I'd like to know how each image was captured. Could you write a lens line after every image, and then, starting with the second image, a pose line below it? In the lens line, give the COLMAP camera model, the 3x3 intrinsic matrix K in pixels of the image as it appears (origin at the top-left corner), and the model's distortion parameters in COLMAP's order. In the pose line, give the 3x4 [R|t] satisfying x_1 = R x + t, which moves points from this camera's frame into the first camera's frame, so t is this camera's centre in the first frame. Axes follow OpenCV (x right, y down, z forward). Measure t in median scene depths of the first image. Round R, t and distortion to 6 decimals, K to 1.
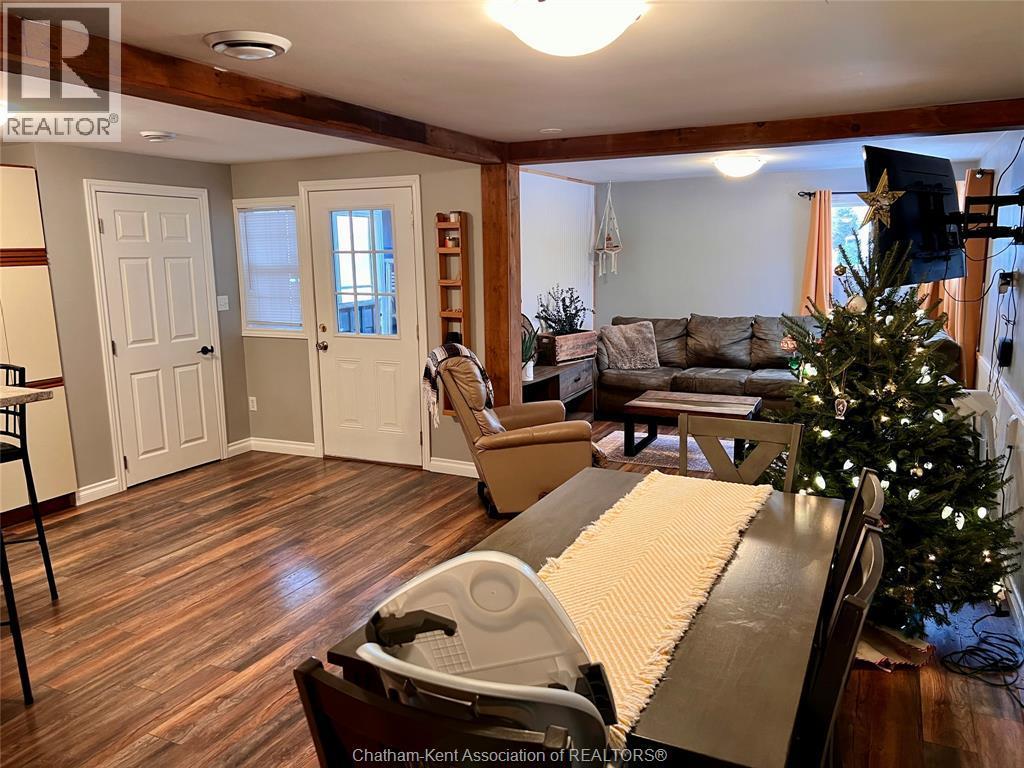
lens RADIAL K [[773.3, 0, 527.0], [0, 773.3, 387.2], [0, 0, 1]] dist [0.056317, -0.070143]
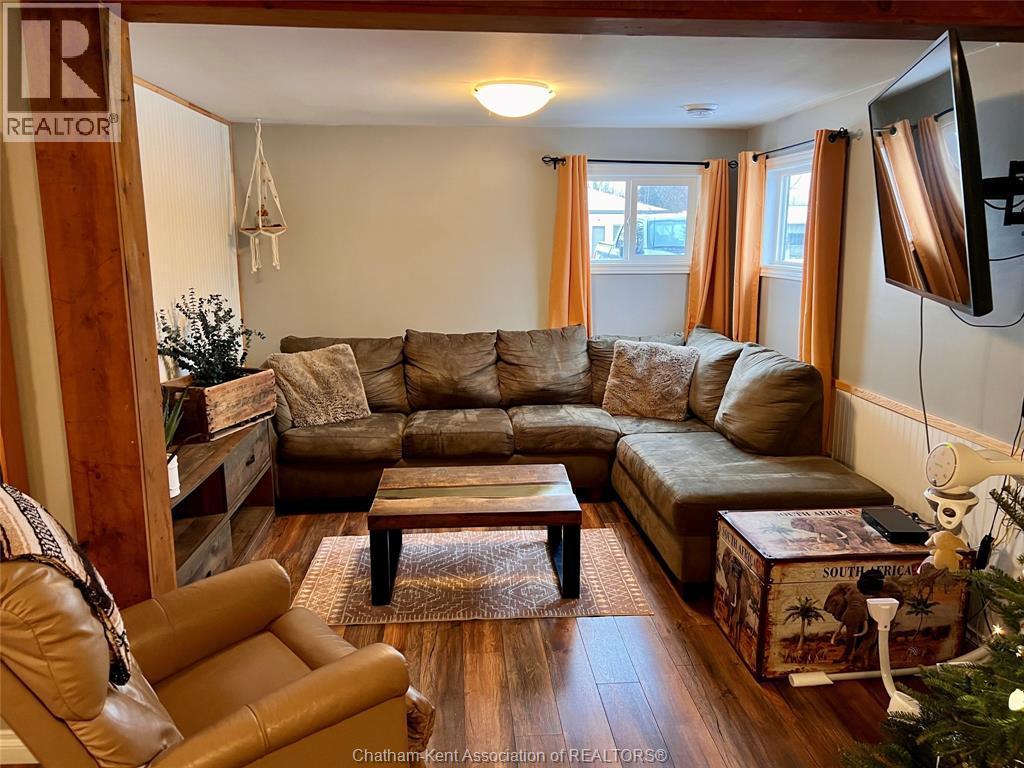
lens RADIAL K [[773.3, 0, 527.0], [0, 773.3, 387.2], [0, 0, 1]] dist [0.056317, -0.070143]
pose [[0.866841, -0.078399, 0.492382, -0.033350], [0.068687, 0.996921, 0.037811, -0.066609], [-0.493830, 0.001044, 0.869558, 0.385901]]
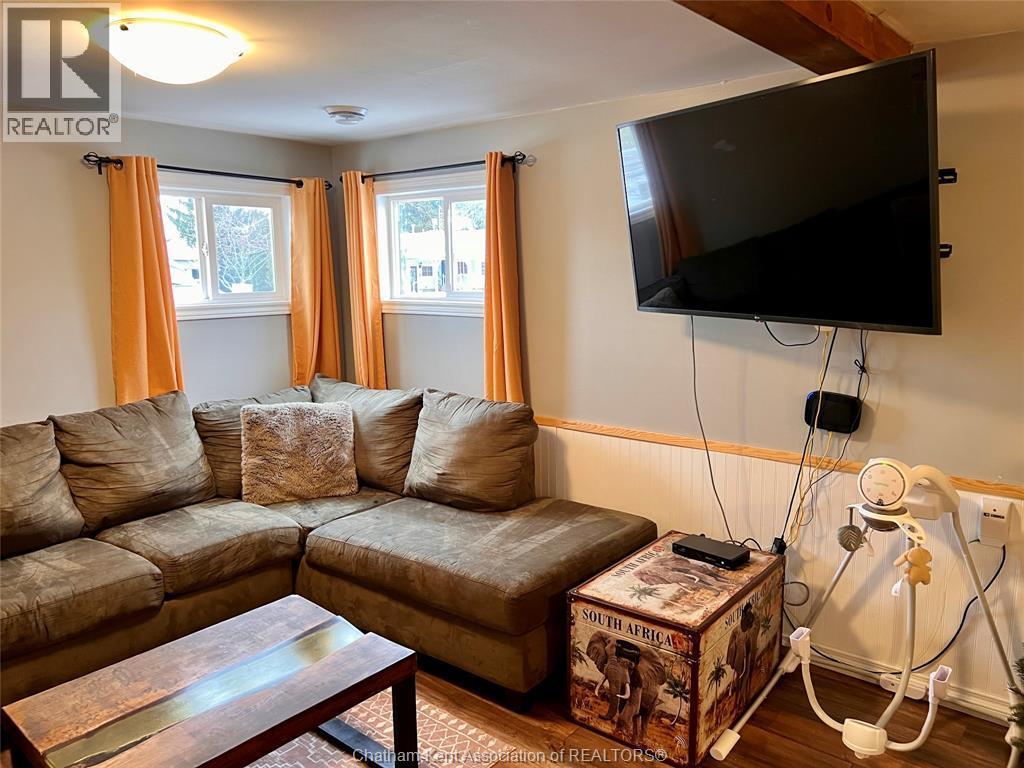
lens RADIAL K [[770.2, 0, 545.8], [0, 770.2, 389.3], [0, 0, 1]] dist [0.017846, 0.000658]
pose [[0.242290, -0.140329, 0.960002, -0.066981], [0.173424, 0.979813, 0.099456, -0.105157], [-0.954578, 0.142390, 0.261735, 0.621171]]
